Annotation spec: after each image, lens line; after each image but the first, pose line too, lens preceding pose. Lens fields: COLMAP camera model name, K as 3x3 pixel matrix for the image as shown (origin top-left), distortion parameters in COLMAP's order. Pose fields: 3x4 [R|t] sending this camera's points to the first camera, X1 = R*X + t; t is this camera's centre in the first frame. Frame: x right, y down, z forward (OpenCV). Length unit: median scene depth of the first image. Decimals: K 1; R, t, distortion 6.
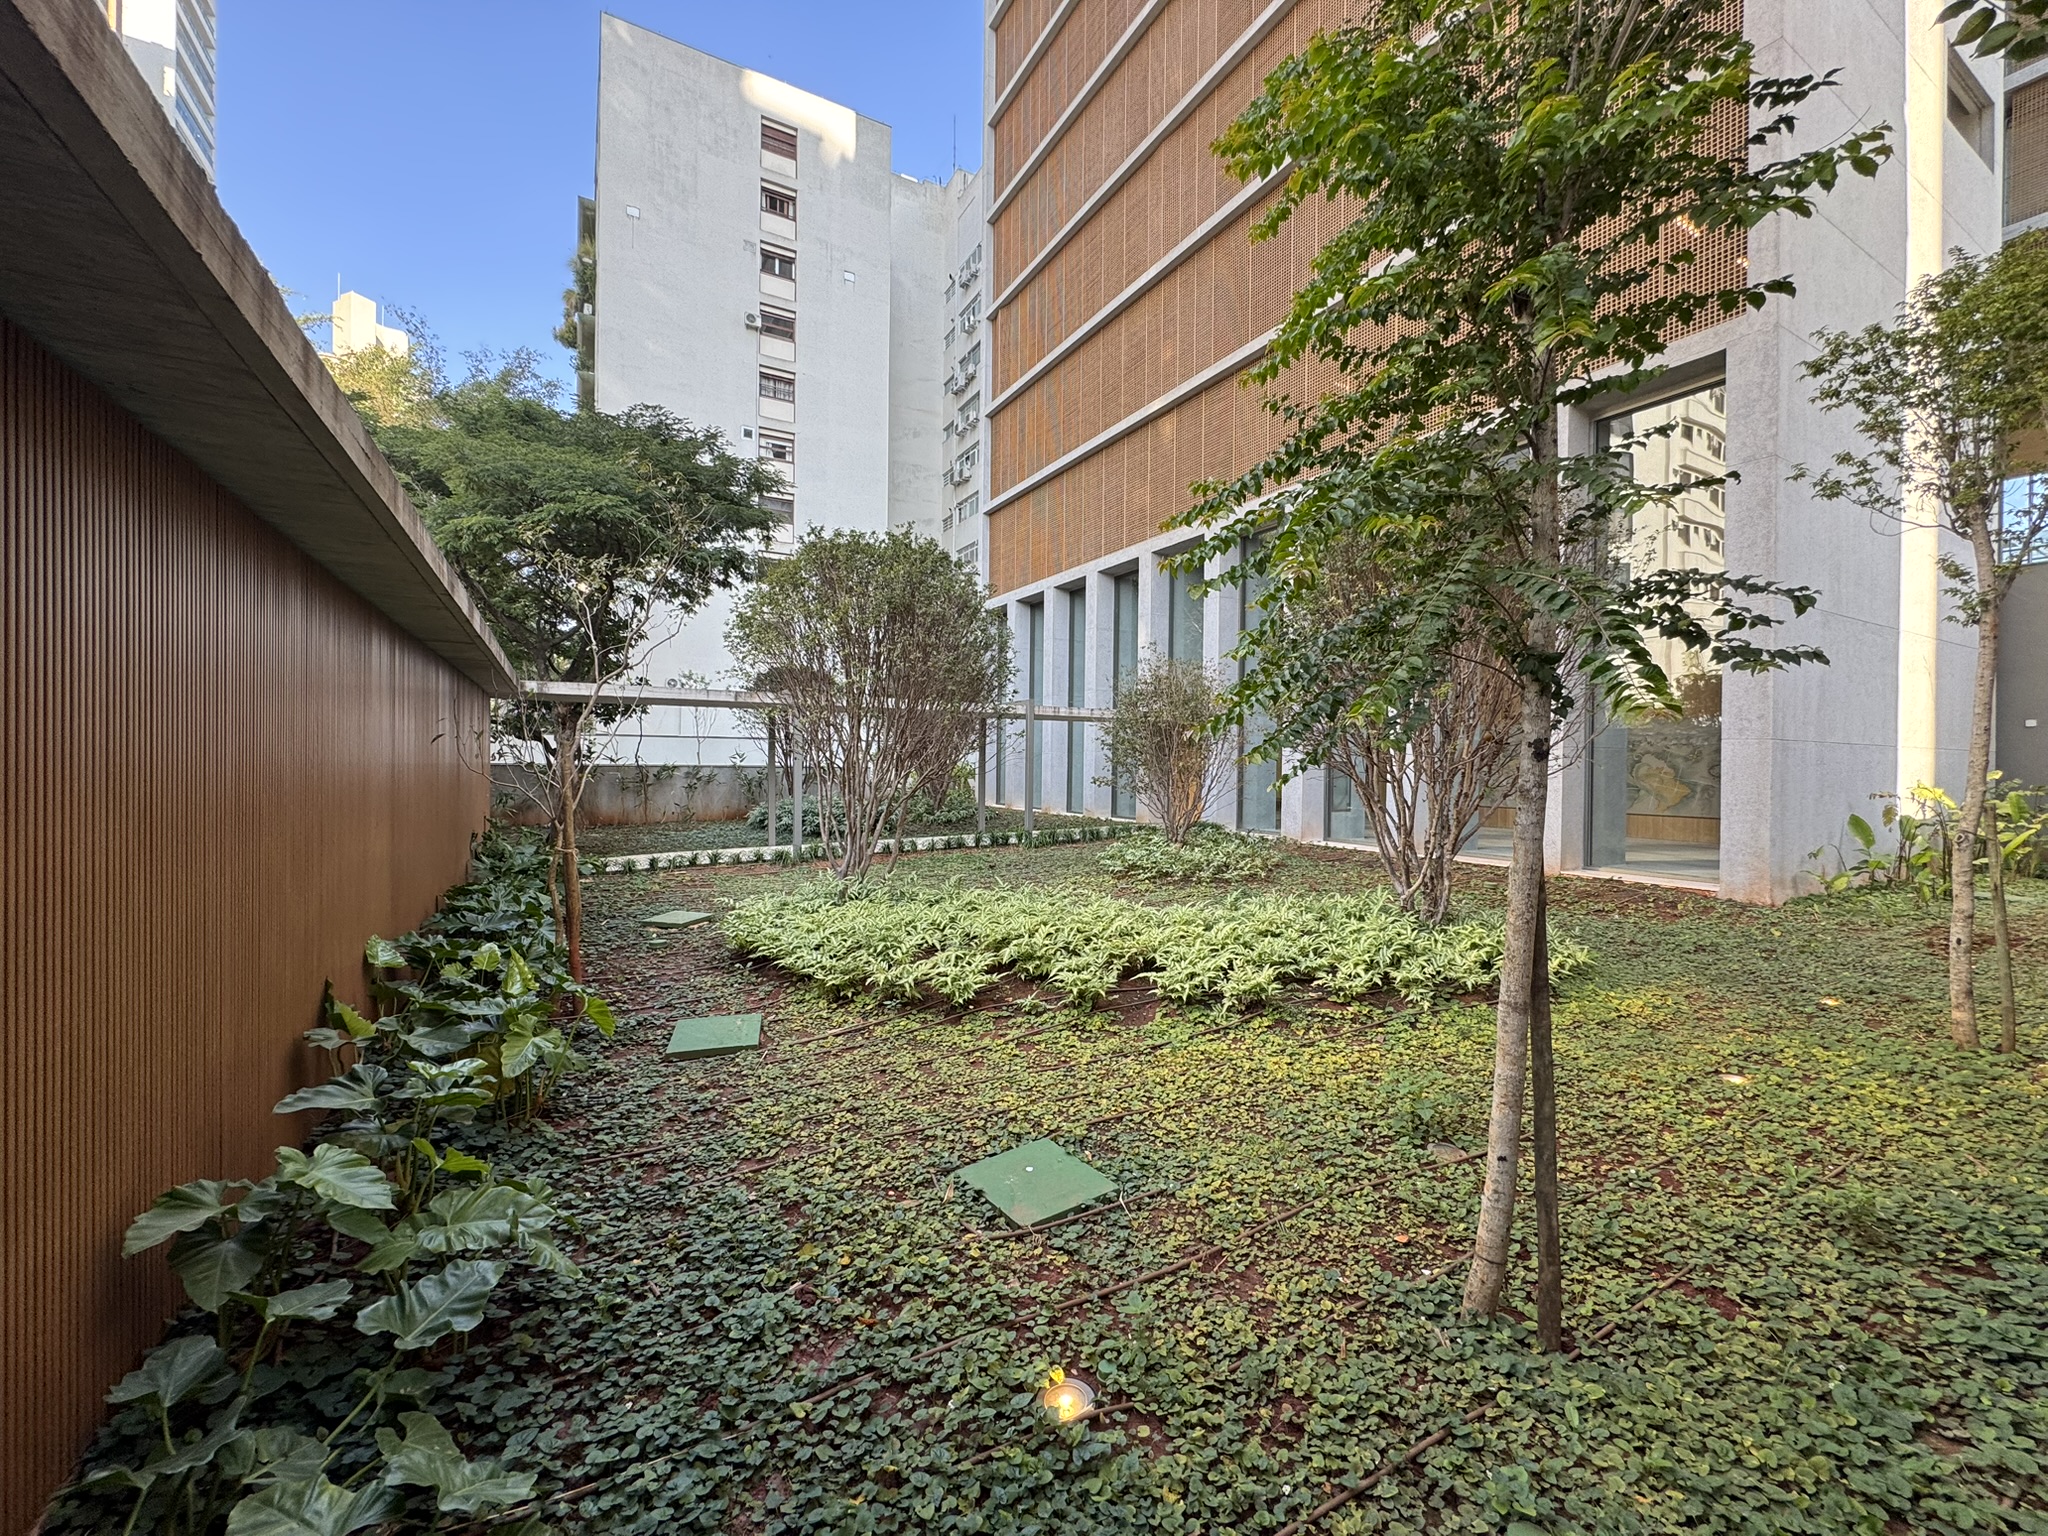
lens RADIAL K [[816.1, 0, 1022.2], [0, 816.1, 772.4], [0, 0, 1]] dist [-0.002341, 0.000280]
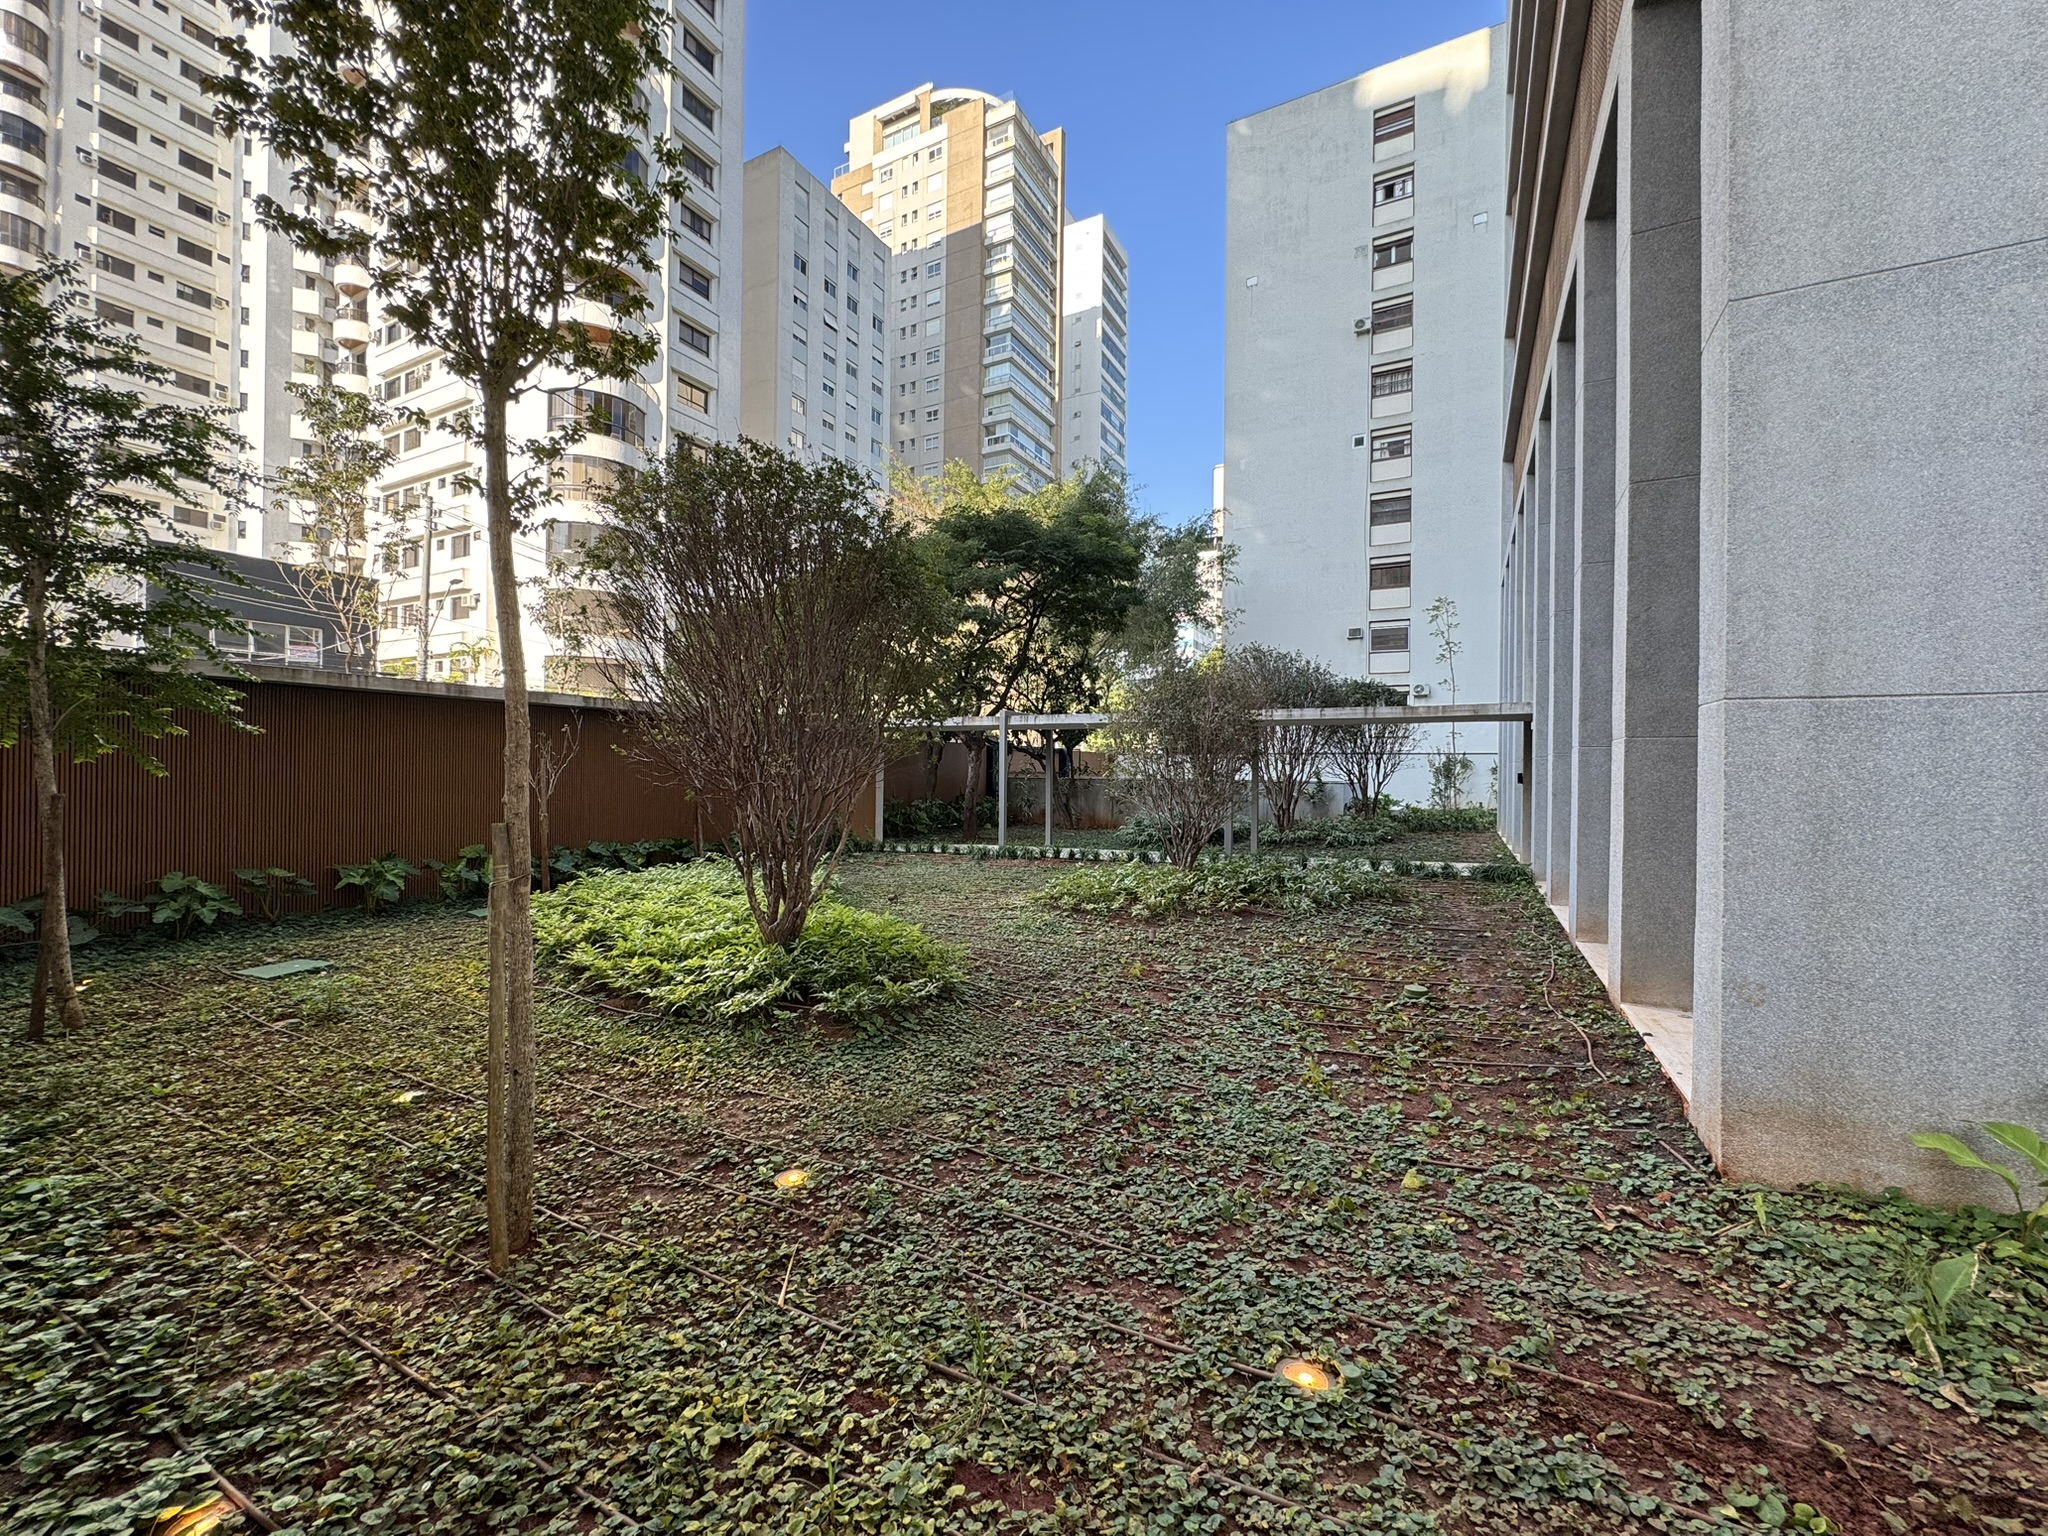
lens RADIAL K [[816.1, 0, 1023.5], [0, 816.1, 773.9], [0, 0, 1]] dist [-0.002341, 0.000280]
pose [[0.540749, -0.003204, -0.841178, 0.708442], [-0.012534, 0.999851, -0.011865, 0.000876], [0.841091, 0.016959, 0.540628, 0.364606]]
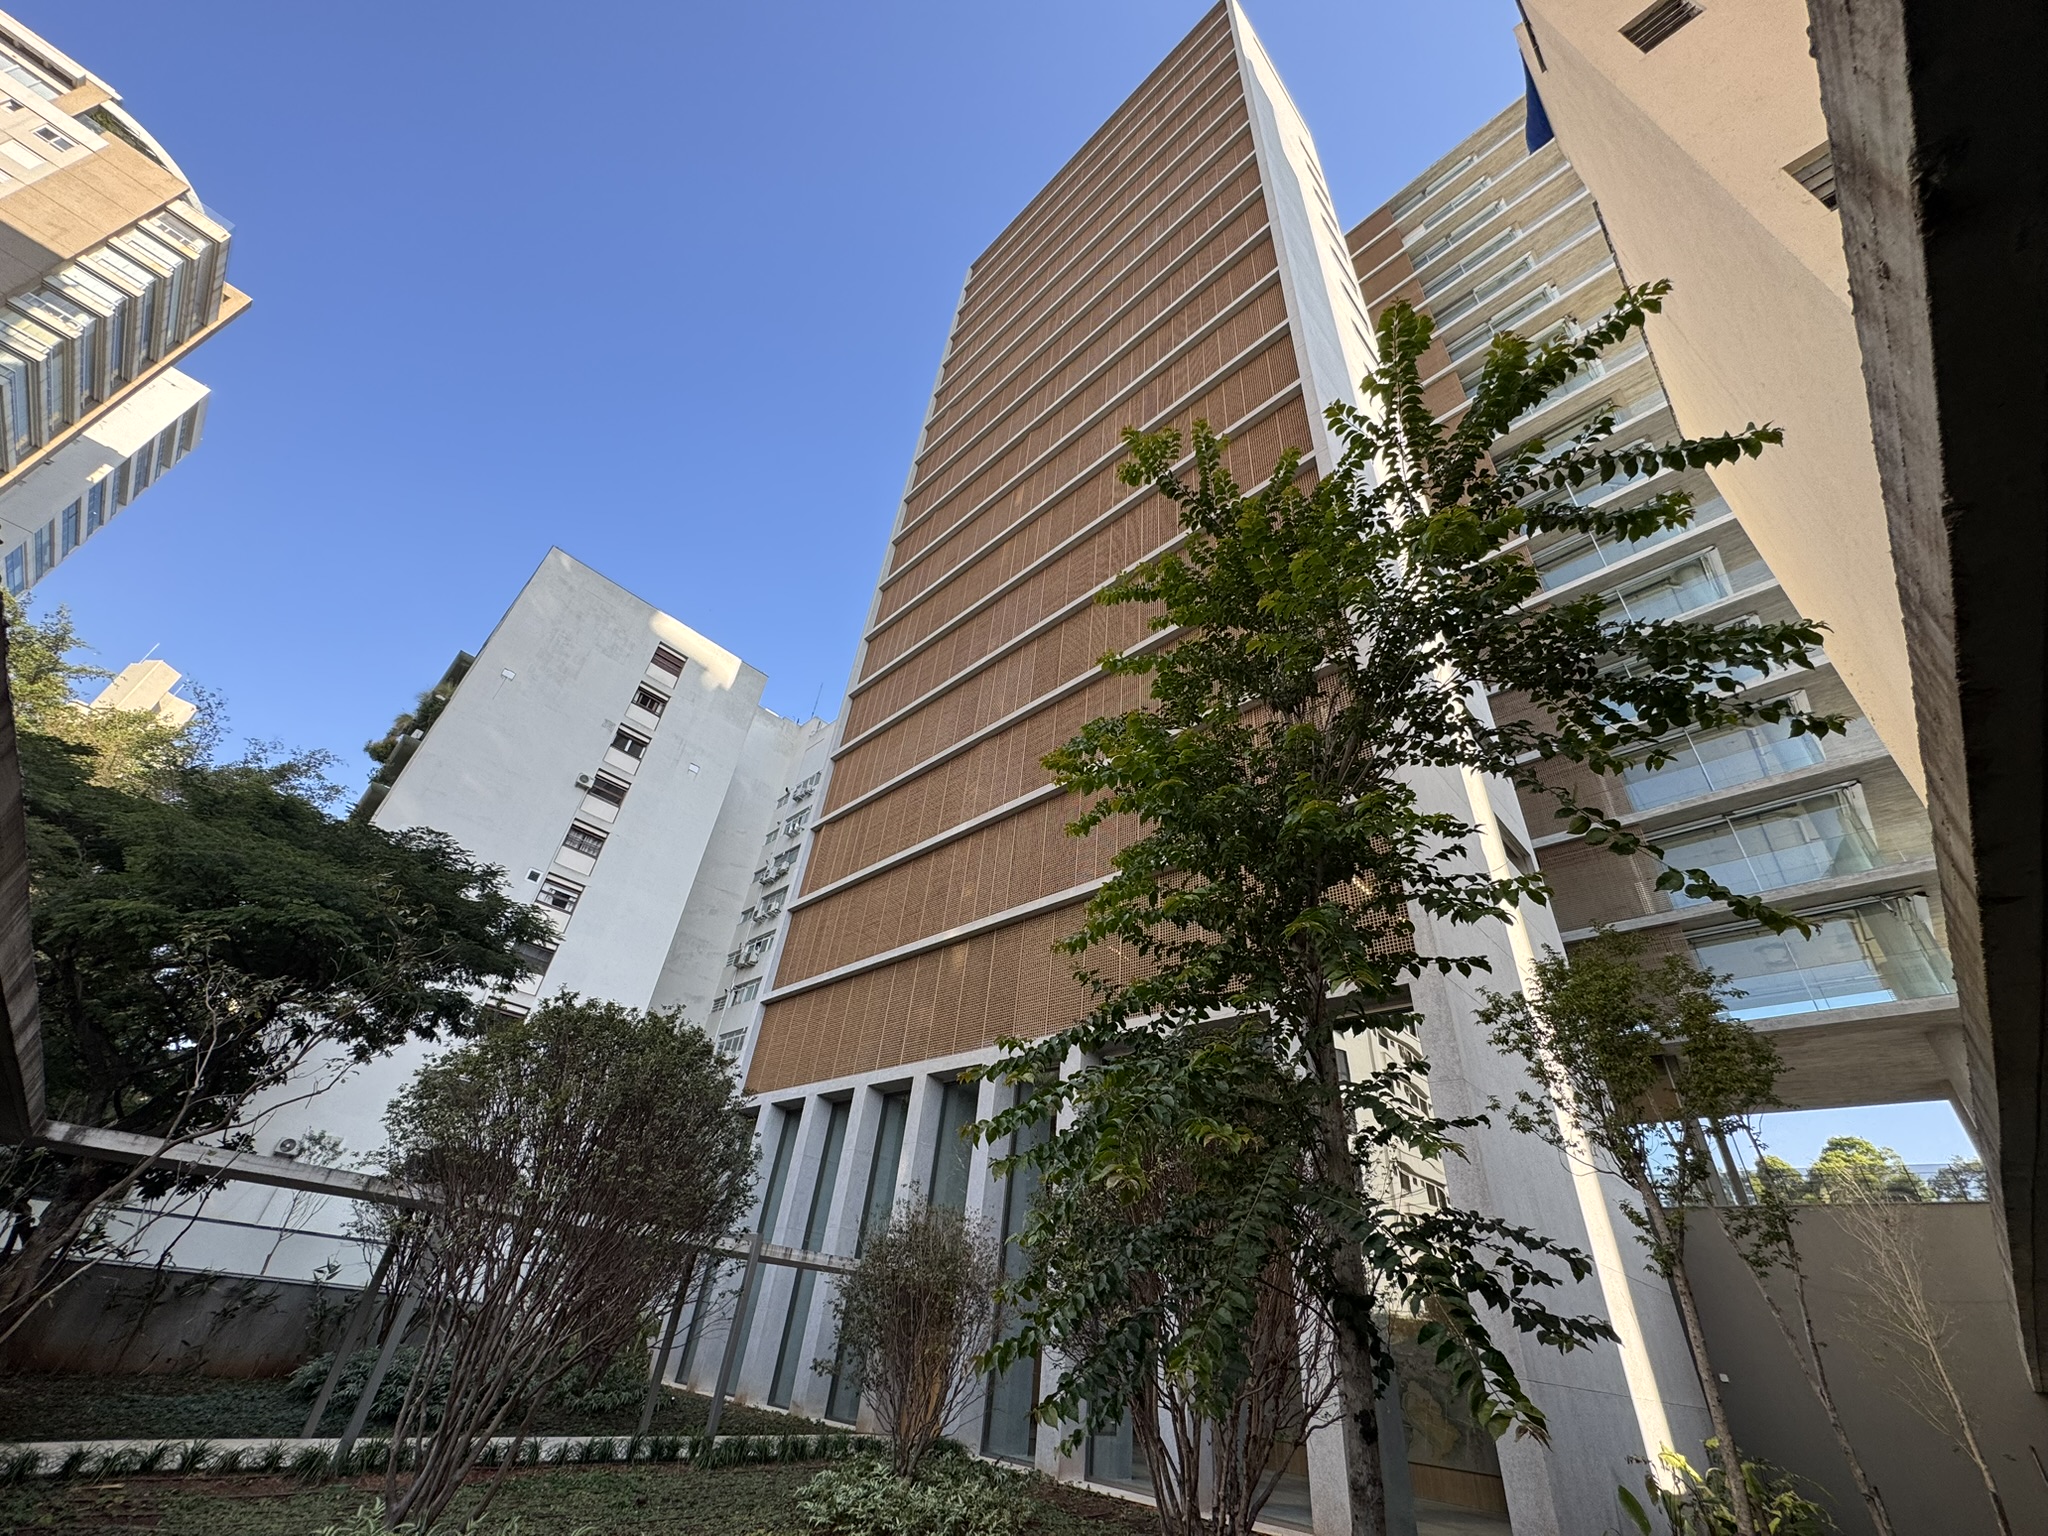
lens RADIAL K [[816.1, 0, 1022.9], [0, 816.1, 769.7], [0, 0, 1]] dist [-0.002341, 0.000280]
pose [[0.952983, 0.233275, 0.193406, -0.005338], [-0.080025, 0.809337, -0.581867, -0.010982], [-0.292266, 0.539032, 0.789952, 0.012906]]
